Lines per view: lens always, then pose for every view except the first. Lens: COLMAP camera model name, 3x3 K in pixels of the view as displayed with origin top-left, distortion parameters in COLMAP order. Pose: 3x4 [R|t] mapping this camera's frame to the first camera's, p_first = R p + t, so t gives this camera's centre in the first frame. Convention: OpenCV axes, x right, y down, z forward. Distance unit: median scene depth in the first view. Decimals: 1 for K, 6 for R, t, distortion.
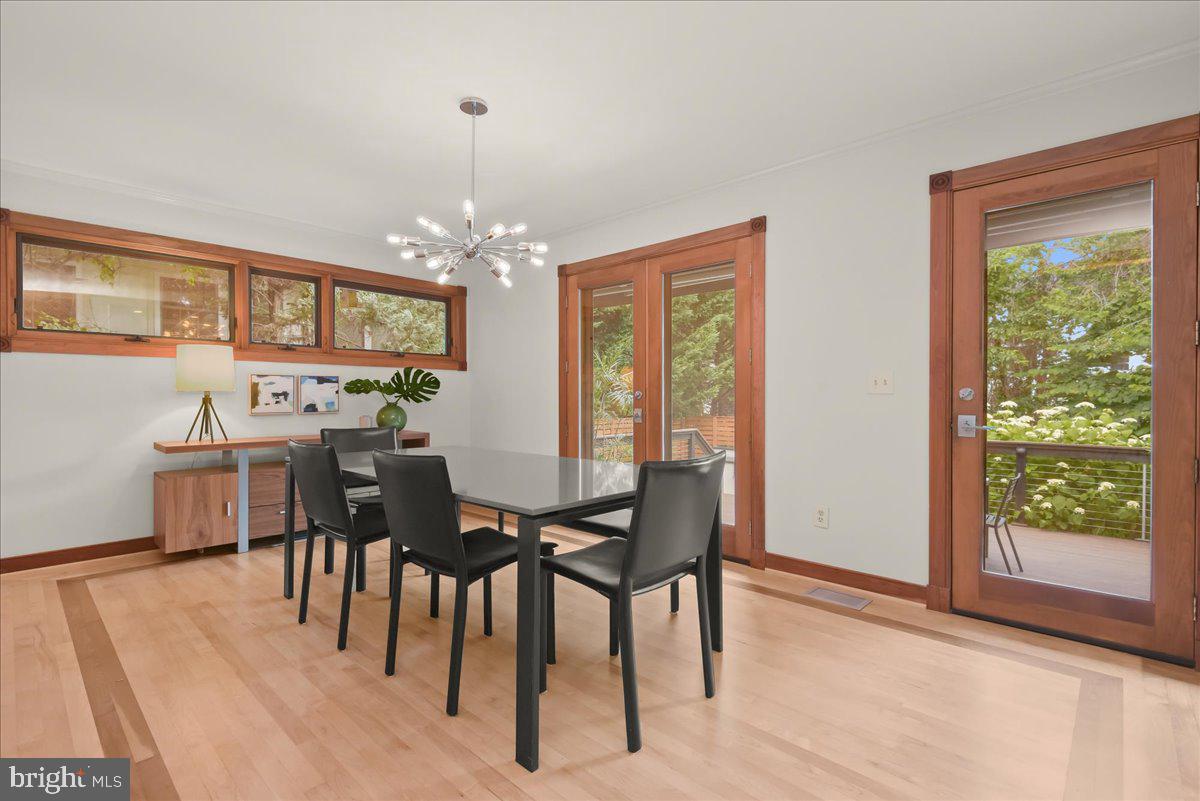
lens RADIAL K [[547.7, 0, 600.0], [0, 547.7, 400.5], [0, 0, 1]] dist [-0.000878, -0.000407]
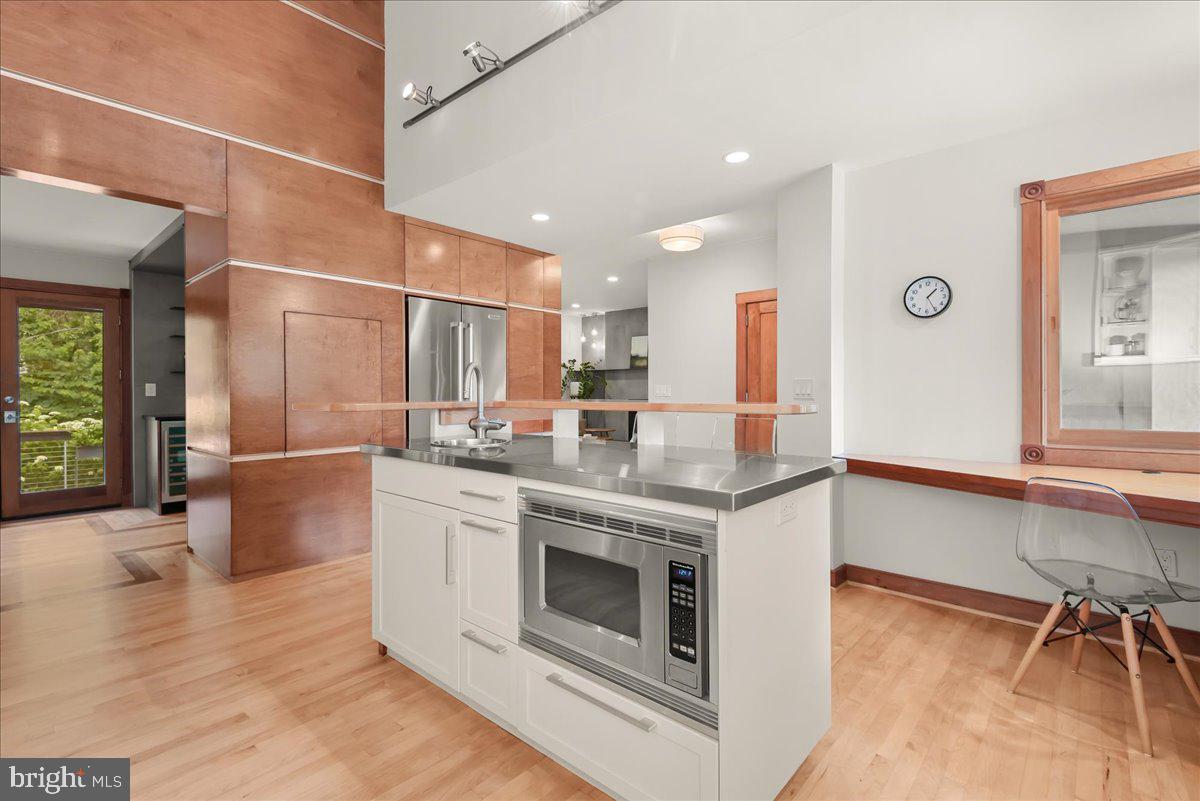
lens RADIAL K [[547.7, 0, 600.0], [0, 547.7, 400.5], [0, 0, 1]] dist [-0.000878, -0.000407]
pose [[-0.045386, -0.011611, 0.998902, -0.327461], [0.003587, 0.999924, 0.011786, -0.006387], [-0.998963, 0.004118, -0.045340, -0.234218]]
